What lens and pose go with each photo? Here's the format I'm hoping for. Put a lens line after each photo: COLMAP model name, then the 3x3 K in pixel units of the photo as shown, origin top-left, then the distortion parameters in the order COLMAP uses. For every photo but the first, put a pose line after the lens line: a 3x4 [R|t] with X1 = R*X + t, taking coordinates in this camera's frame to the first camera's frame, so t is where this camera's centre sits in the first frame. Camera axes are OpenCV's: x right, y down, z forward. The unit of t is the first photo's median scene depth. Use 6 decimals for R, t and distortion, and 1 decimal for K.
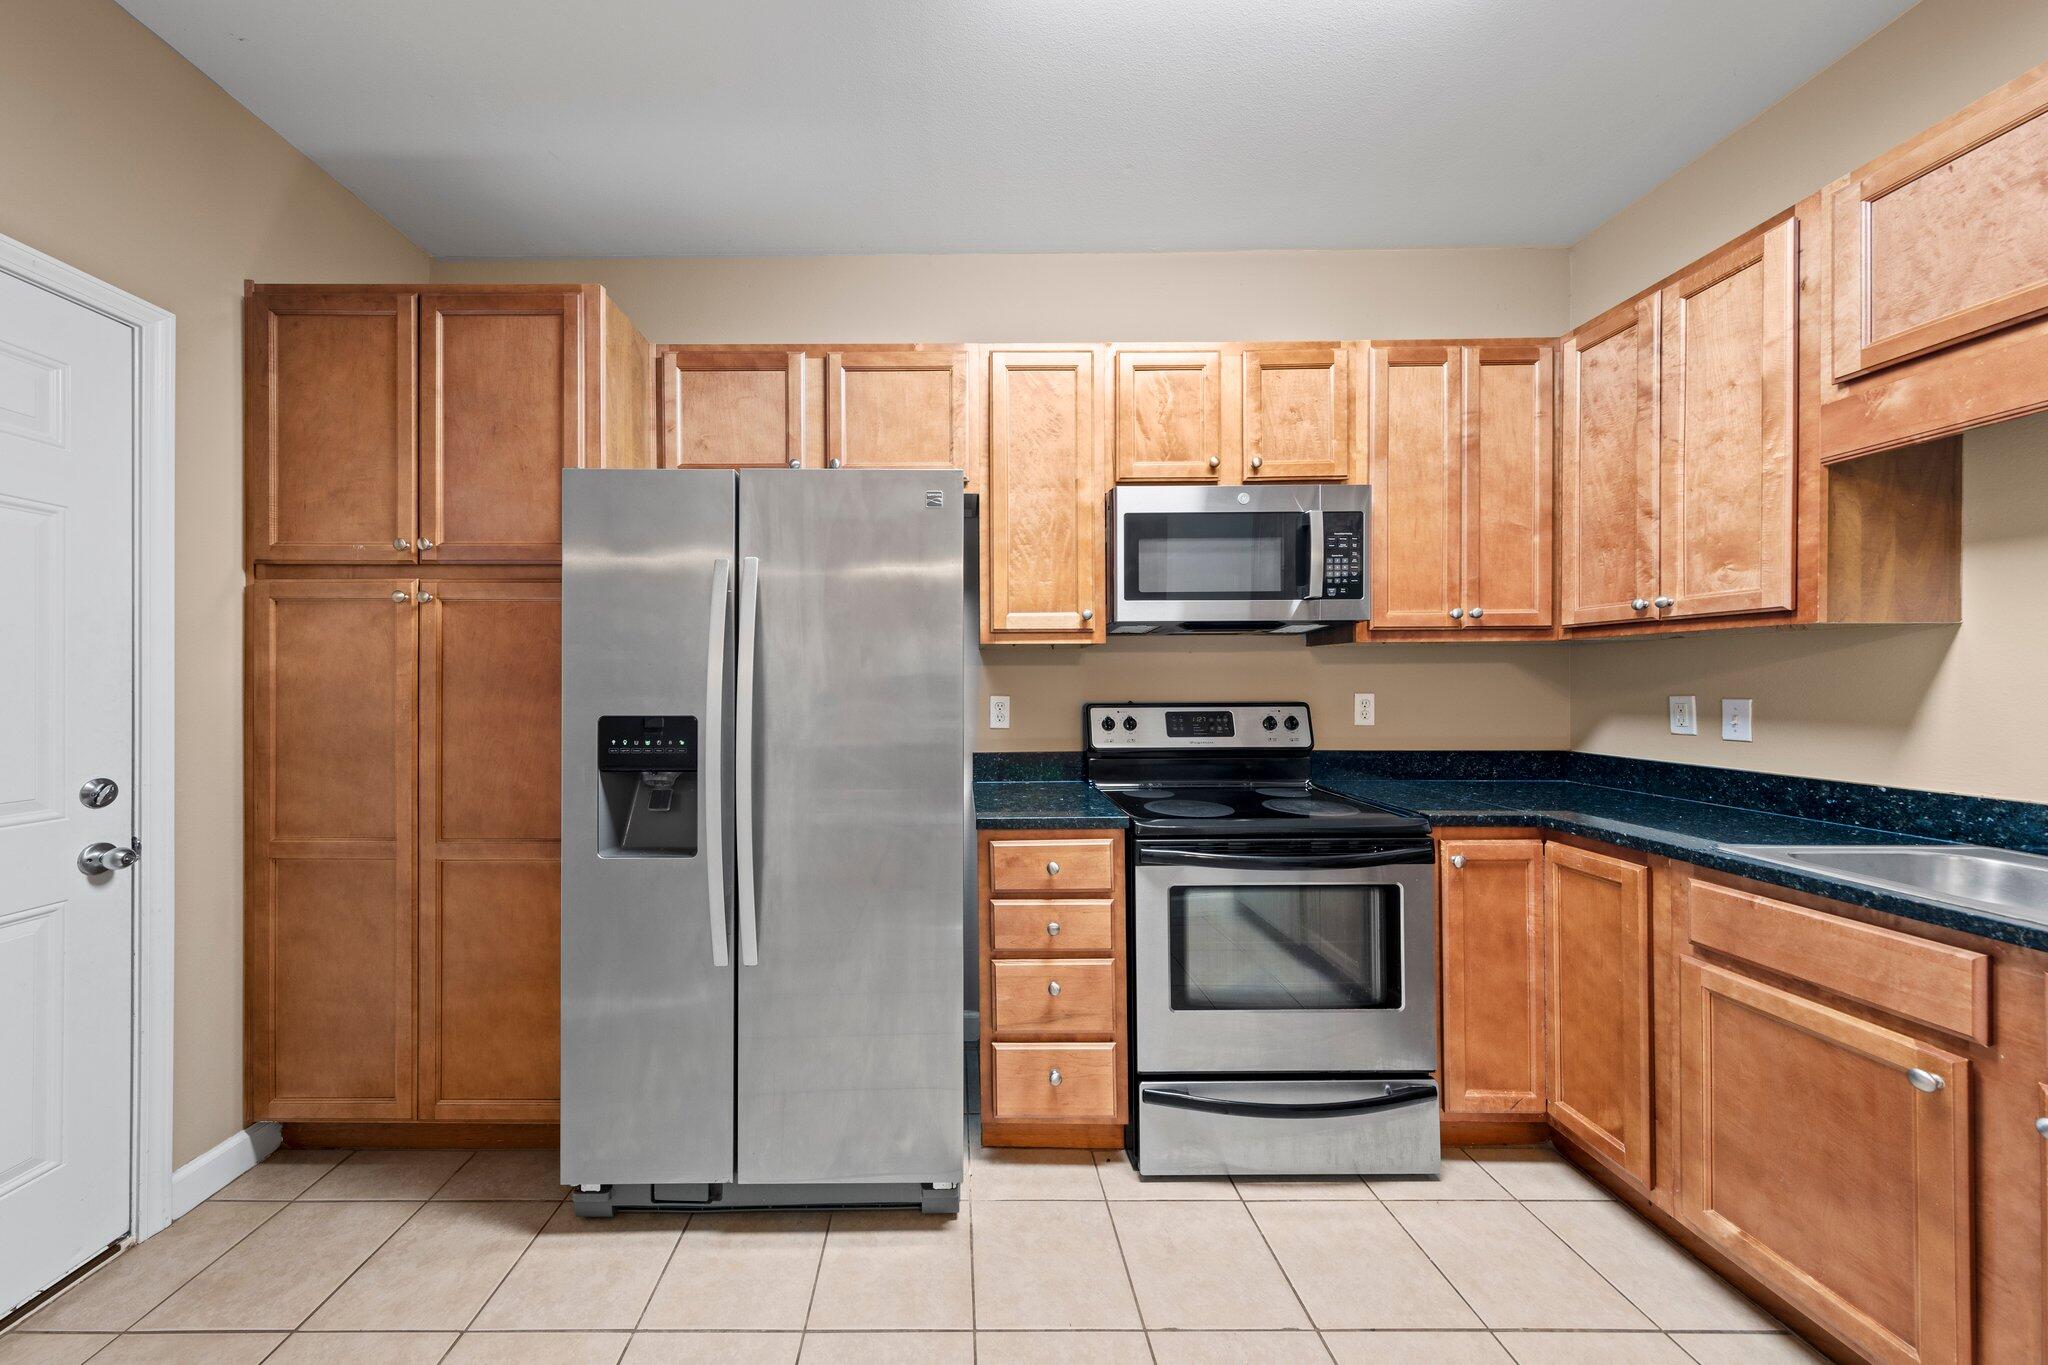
lens RADIAL K [[664.6, 0, 940.6], [0, 664.6, 682.7], [0, 0, 1]] dist [0.000441, -0.000035]
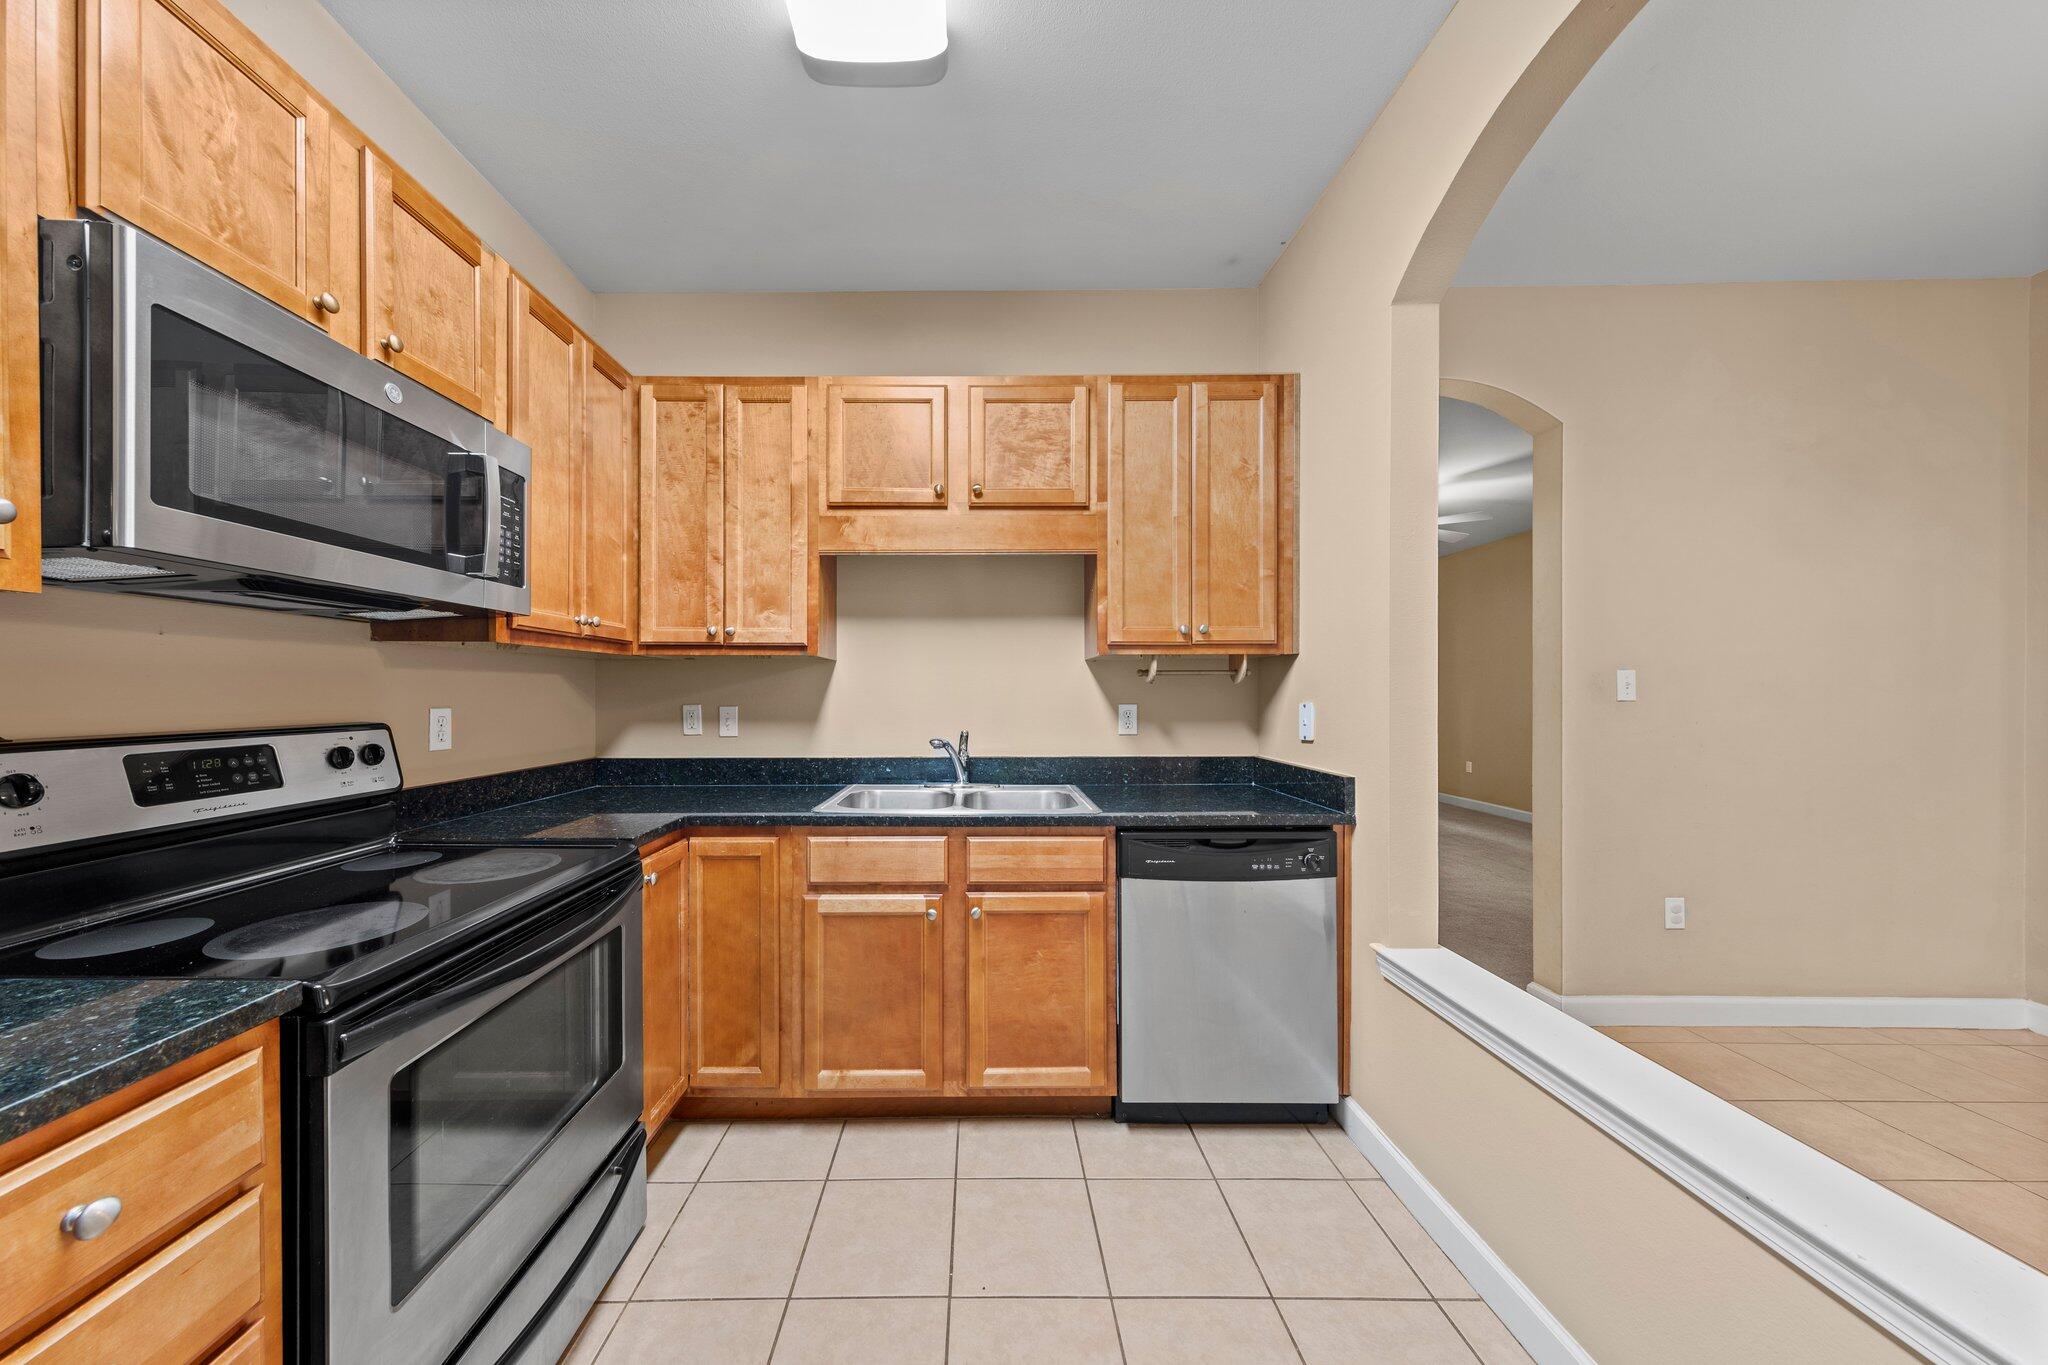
lens RADIAL K [[661.8, 0, 985.6], [0, 661.8, 693.3], [0, 0, 1]] dist [0.001256, 0.000019]
pose [[-0.021271, 0.002803, 0.999770, -0.182379], [0.000592, 0.999996, -0.002791, 0.001879], [-0.999774, 0.000532, -0.021273, 0.508874]]
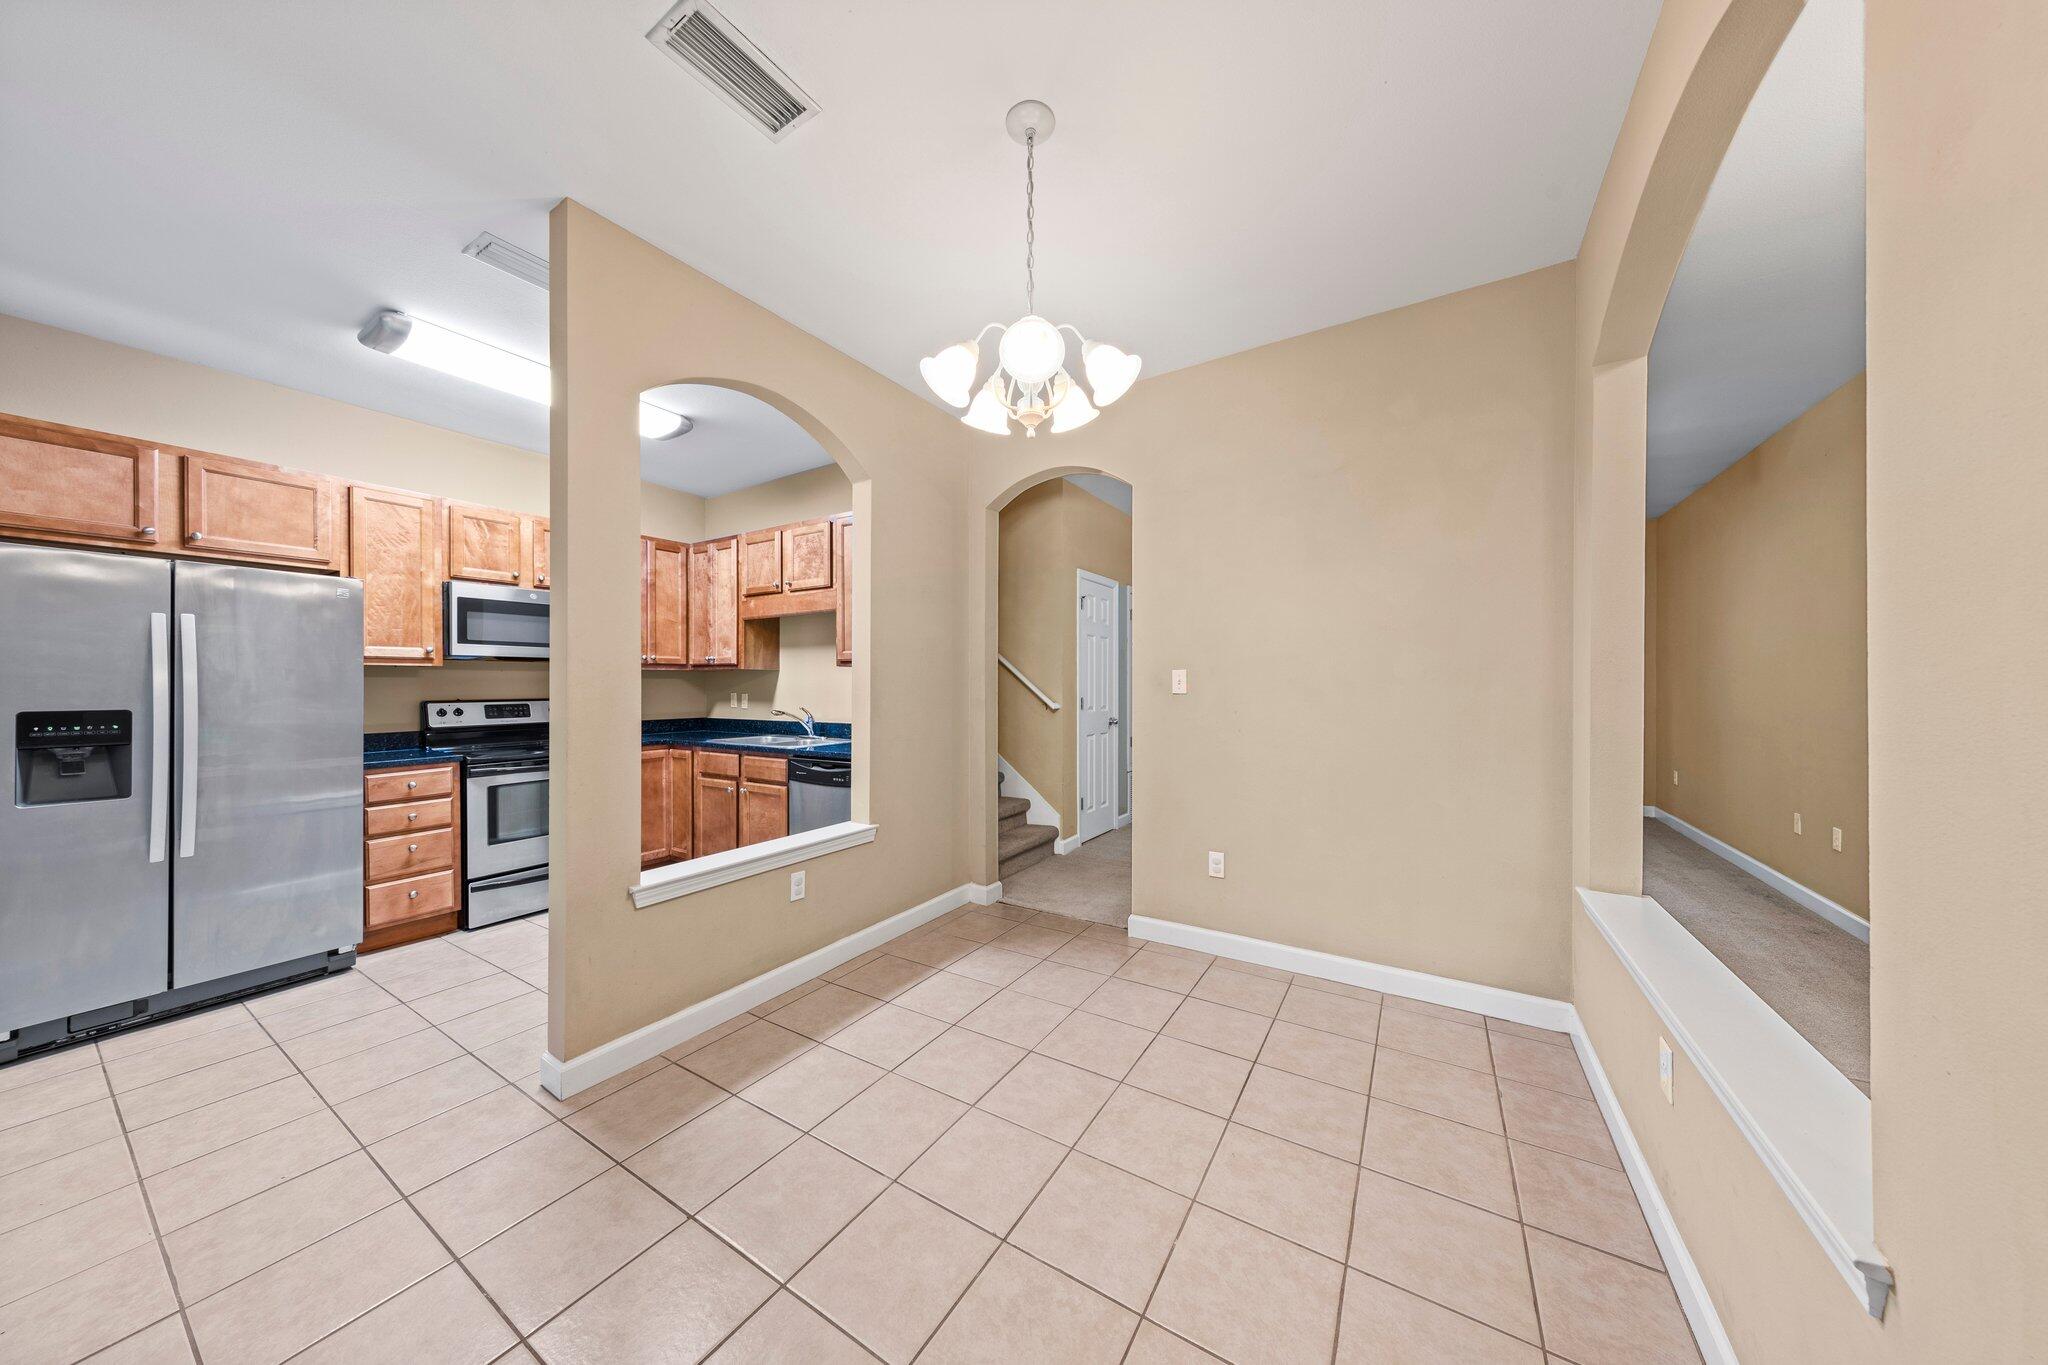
lens RADIAL K [[647.3, 0, 1043.6], [0, 647.3, 684.3], [0, 0, 1]] dist [0.001408, 0.000046]
pose [[0.499061, 0.002622, 0.866563, -0.514915], [0.000168, 0.999995, -0.003123, -0.005522], [-0.866567, 0.001705, 0.499058, -1.435529]]
